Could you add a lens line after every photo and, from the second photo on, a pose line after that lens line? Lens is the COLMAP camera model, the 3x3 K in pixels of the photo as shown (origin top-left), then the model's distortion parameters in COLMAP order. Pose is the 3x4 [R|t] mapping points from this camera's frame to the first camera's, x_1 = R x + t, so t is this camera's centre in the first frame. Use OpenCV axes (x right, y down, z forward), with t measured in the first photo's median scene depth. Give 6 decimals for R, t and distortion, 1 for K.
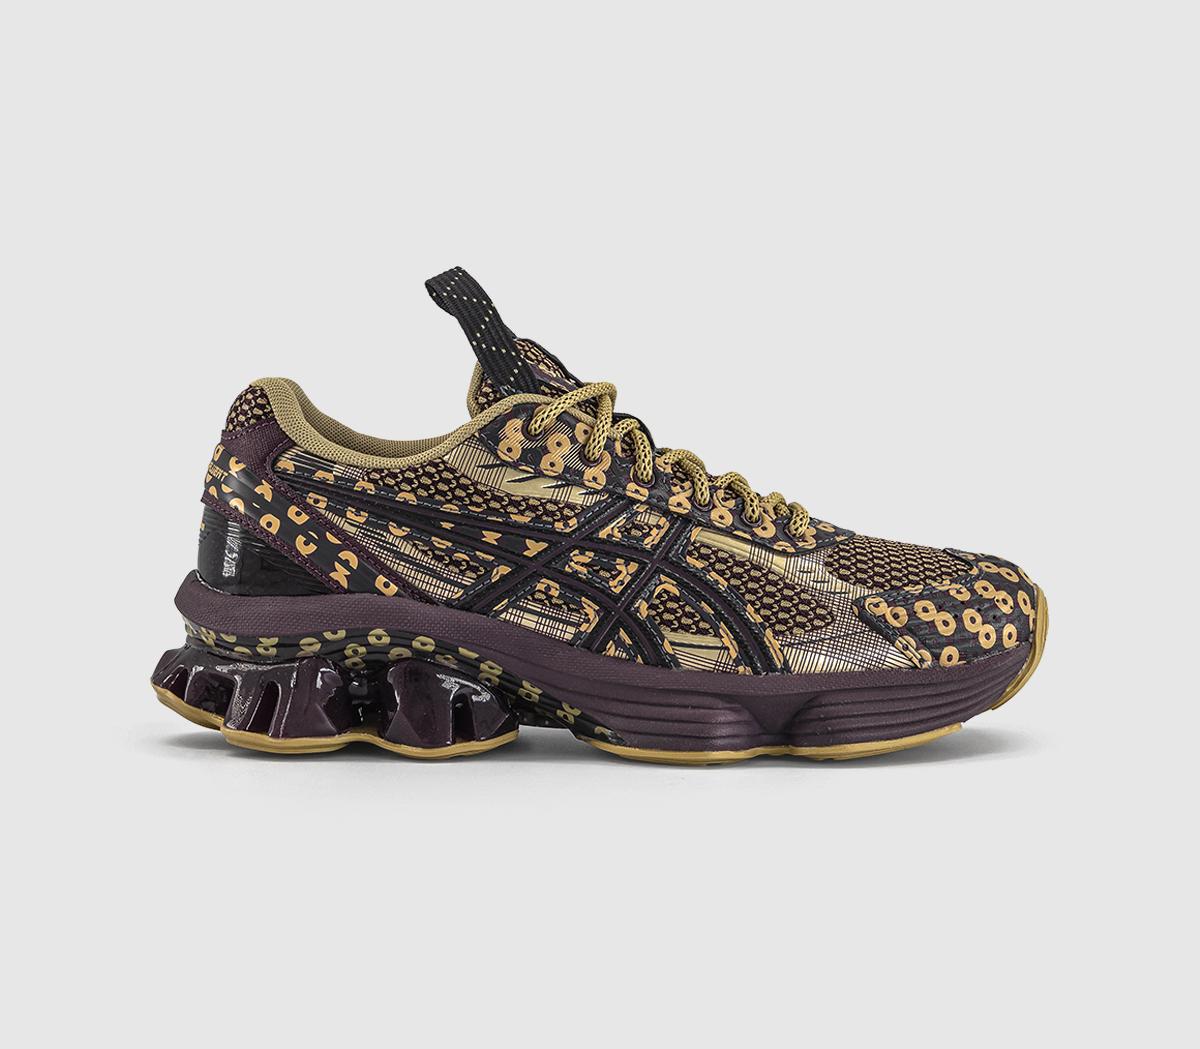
lens RADIAL K [[1759.1, 0, 600.0], [0, 1759.1, 524.5], [0, 0, 1]] dist [0.012867, 0.005259]
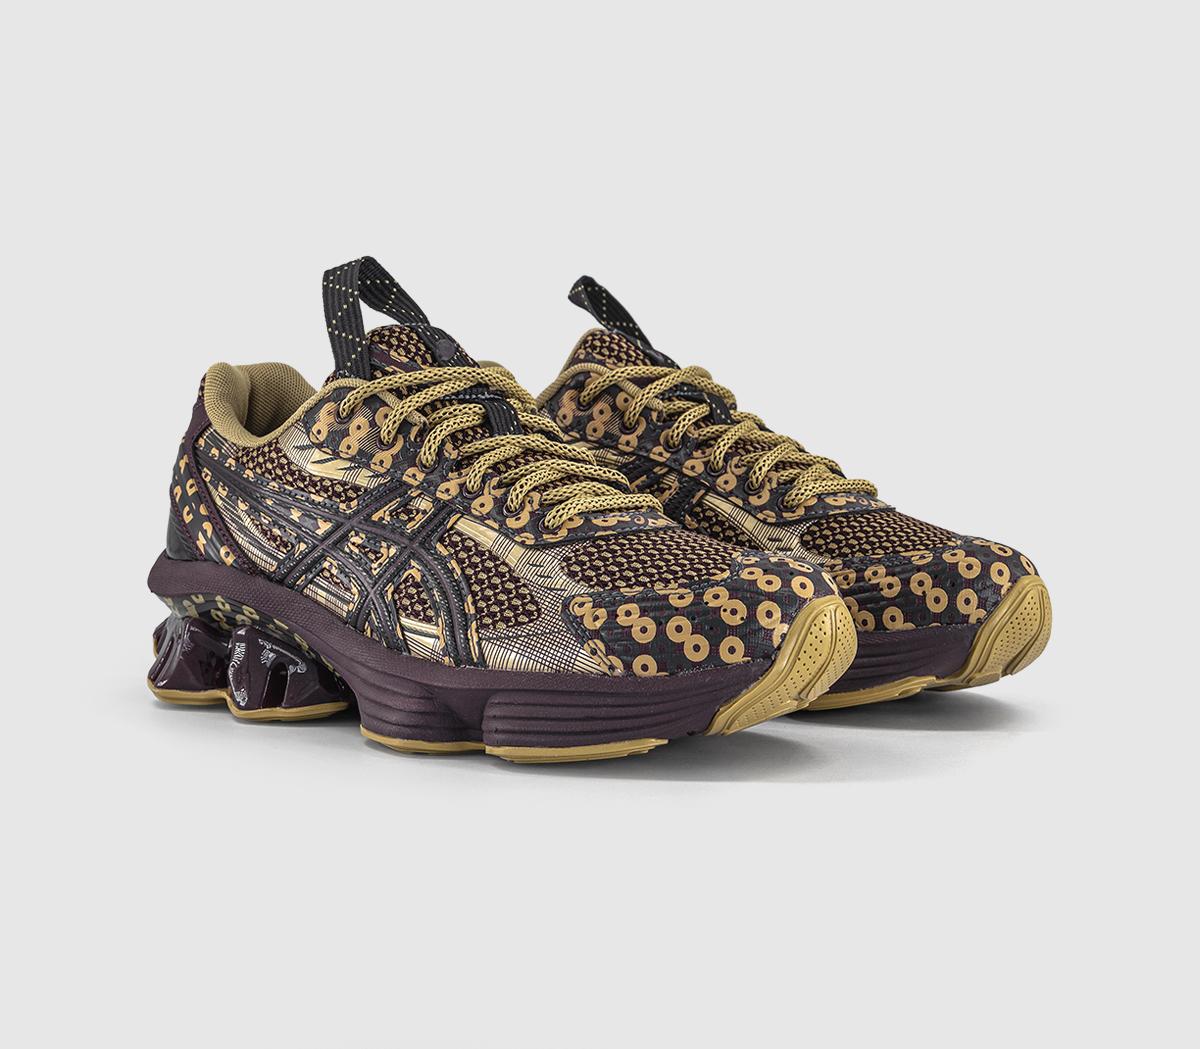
lens RADIAL K [[1759.1, 0, 600.0], [0, 1759.1, 524.5], [0, 0, 1]] dist [0.012867, 0.005259]
pose [[0.862499, 0.047736, -0.503801, 0.619019], [-0.042619, 0.998856, 0.021680, -0.017425], [0.504260, 0.002773, 0.863547, 0.186483]]
